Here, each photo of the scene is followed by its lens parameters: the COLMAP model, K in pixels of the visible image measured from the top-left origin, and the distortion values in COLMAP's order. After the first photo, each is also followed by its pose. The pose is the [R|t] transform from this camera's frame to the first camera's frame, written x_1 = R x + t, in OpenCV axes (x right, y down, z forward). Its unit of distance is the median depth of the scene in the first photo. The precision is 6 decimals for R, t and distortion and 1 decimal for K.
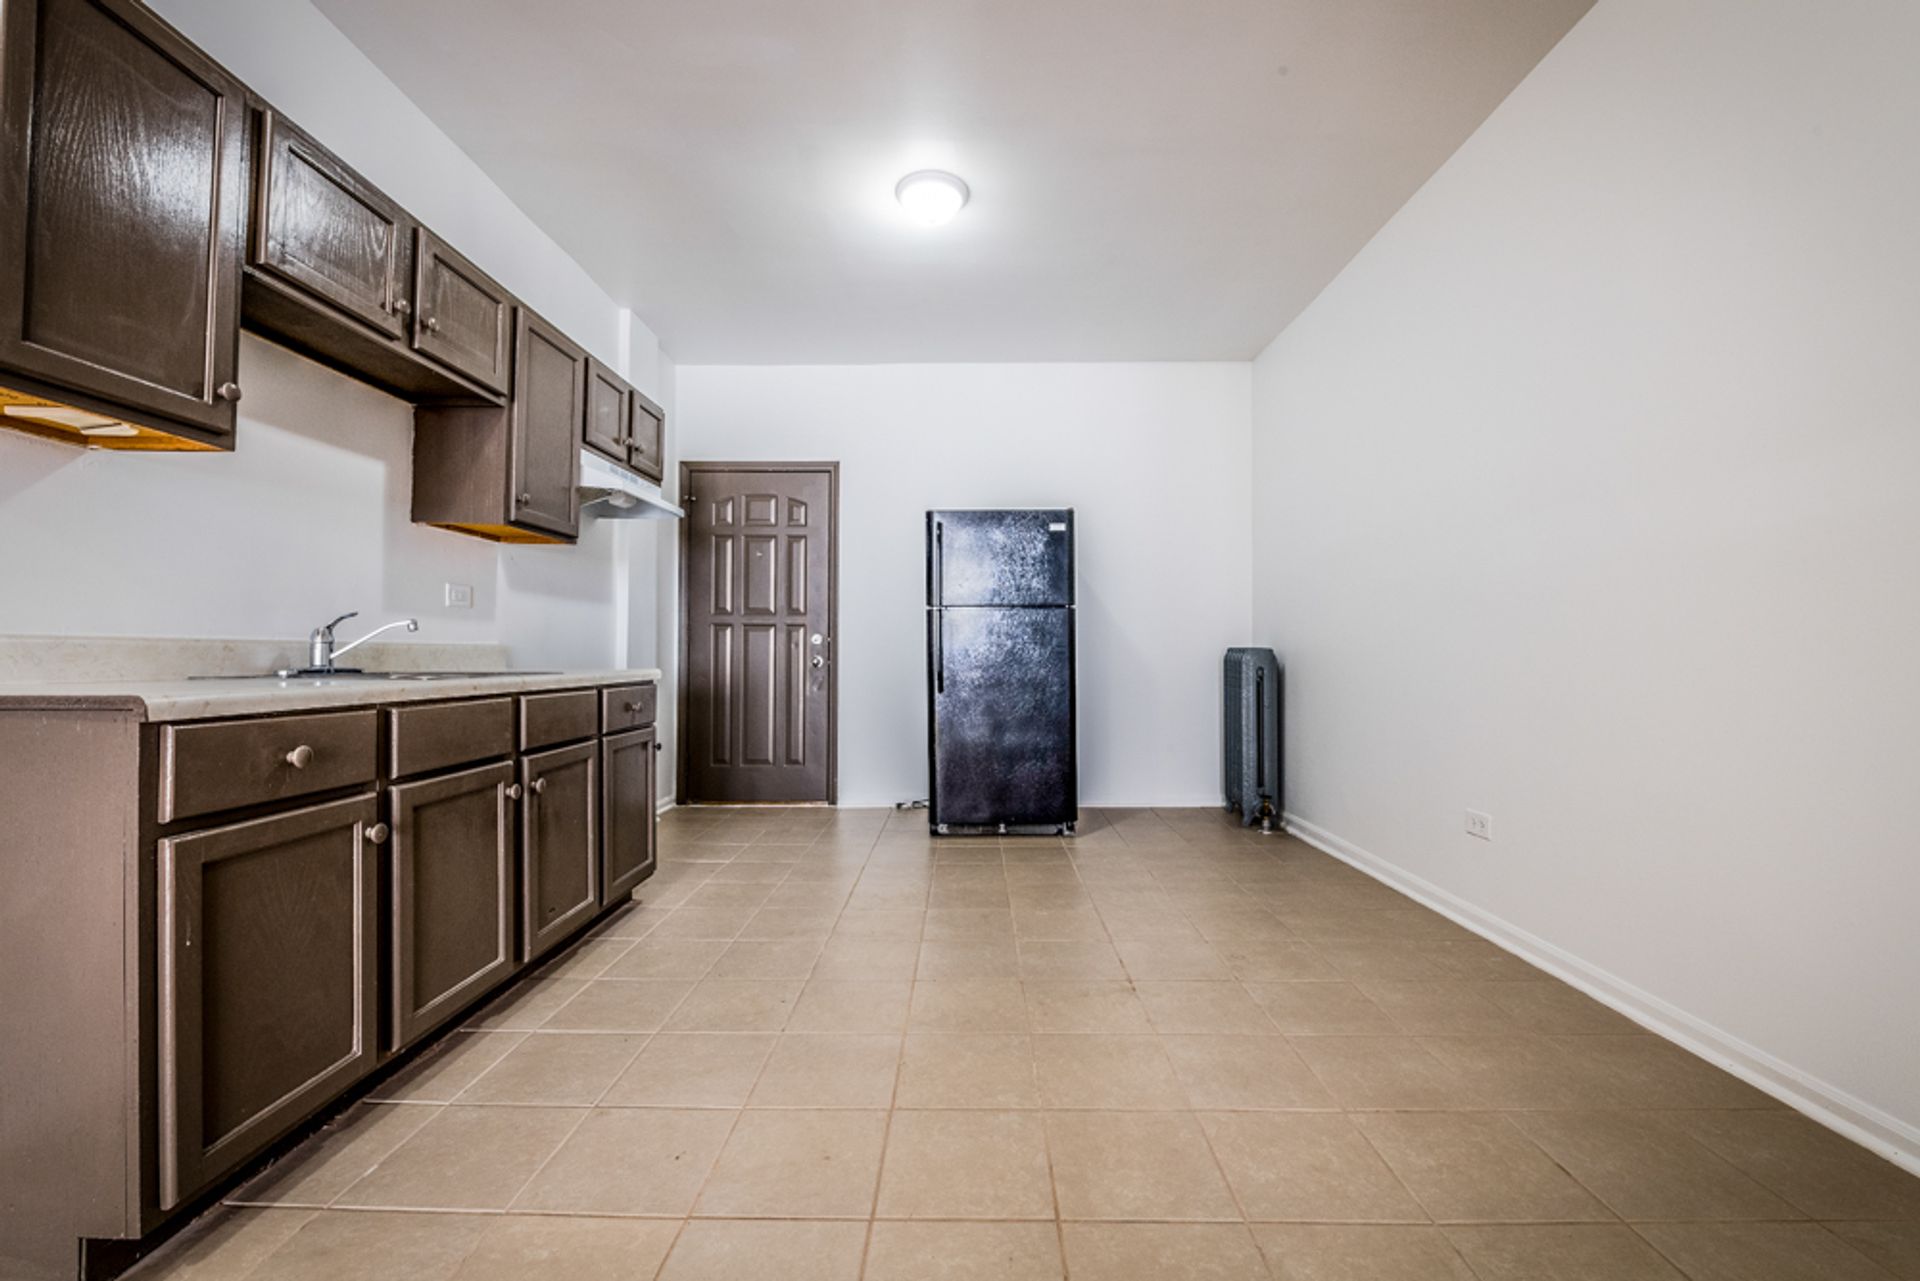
lens RADIAL K [[767.5, 0, 963.3], [0, 767.5, 644.4], [0, 0, 1]] dist [0.002930, -0.005220]
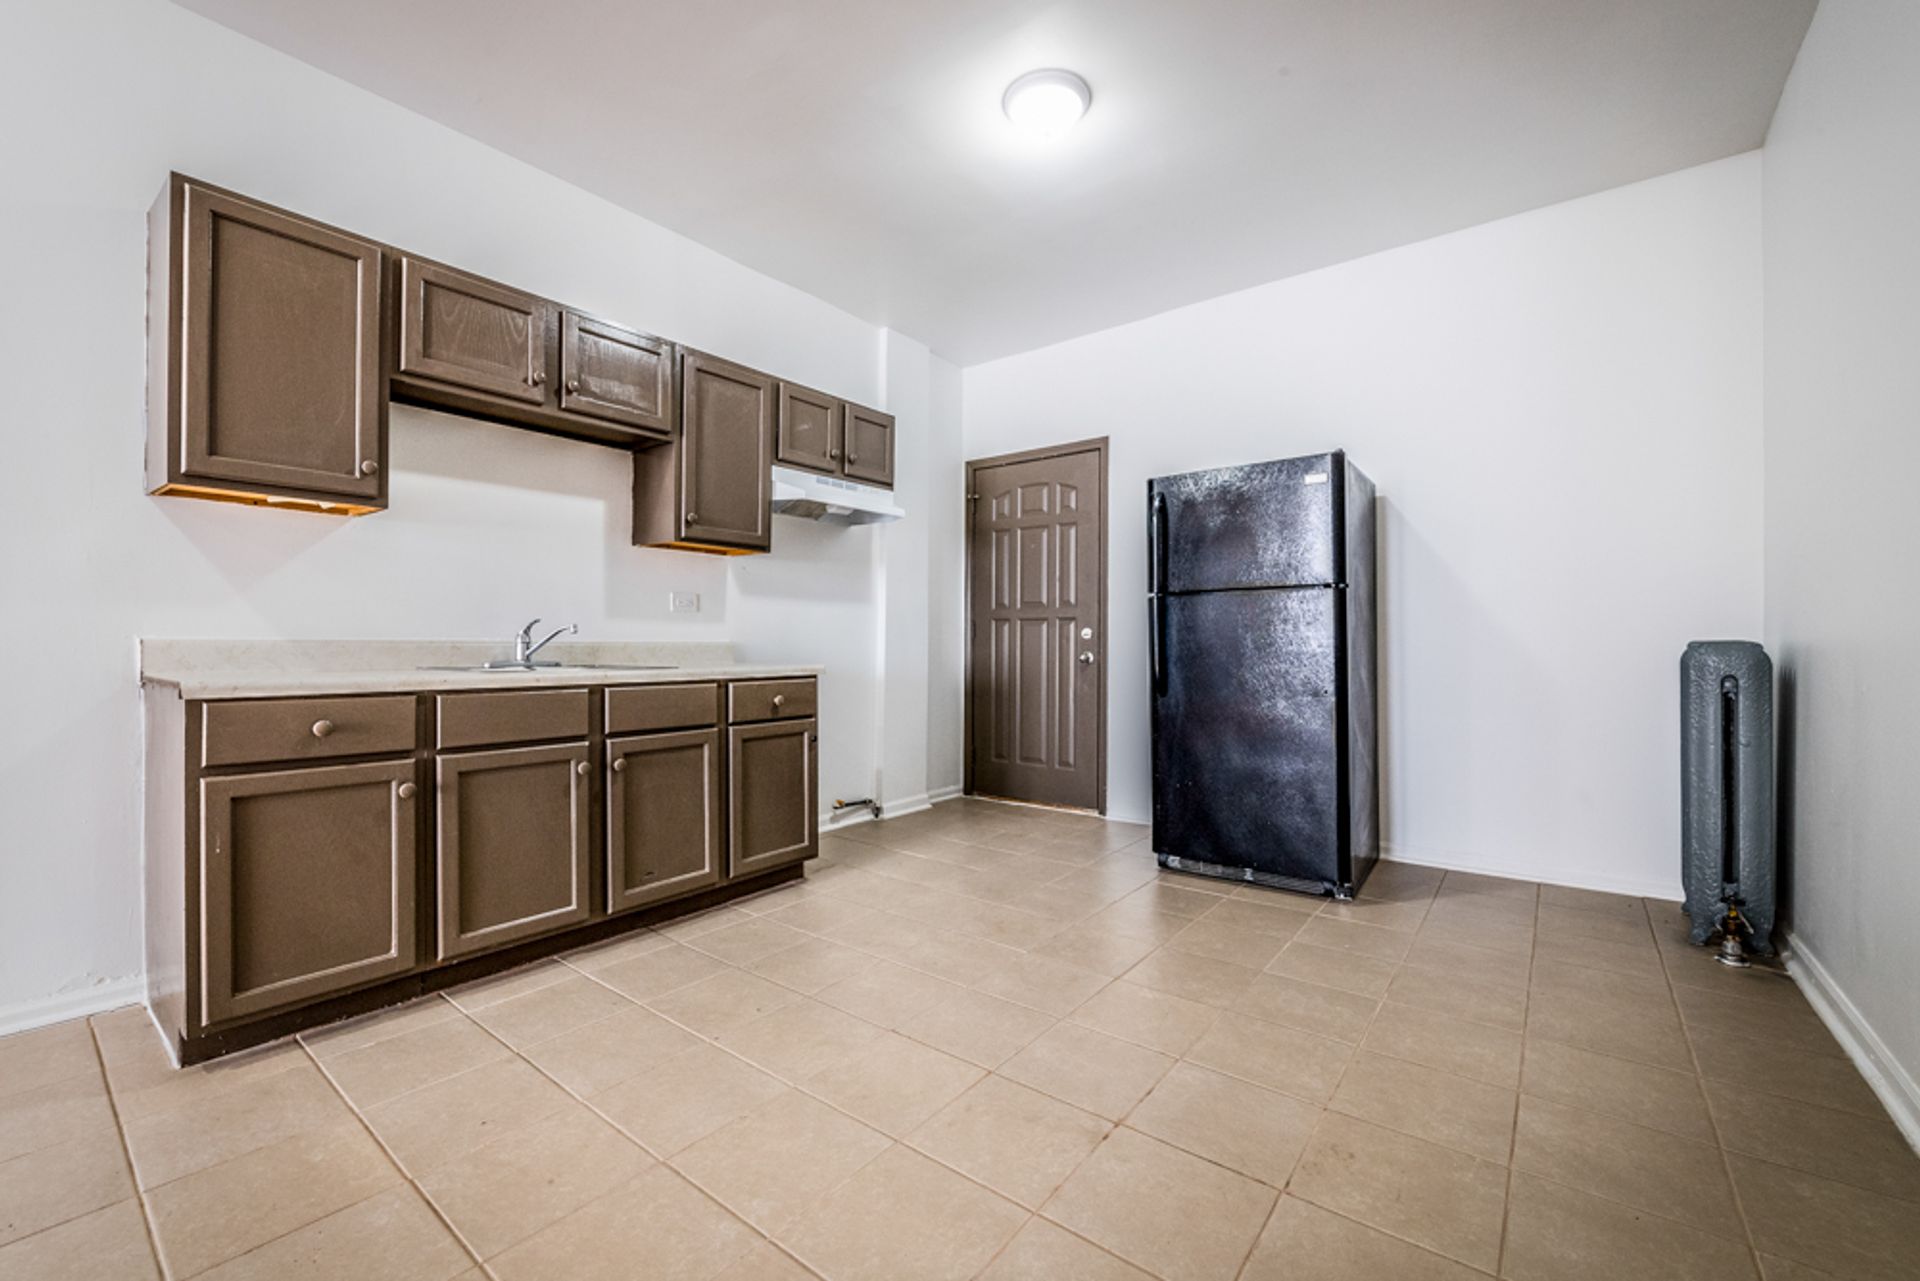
lens RADIAL K [[772.2, 0, 953.4], [0, 772.2, 645.2], [0, 0, 1]] dist [0.002261, -0.004503]
pose [[0.793737, -0.000168, -0.608262, 0.368877], [0.007261, 0.999931, 0.009198, -0.003230], [0.608218, -0.011717, 0.793683, 0.249664]]
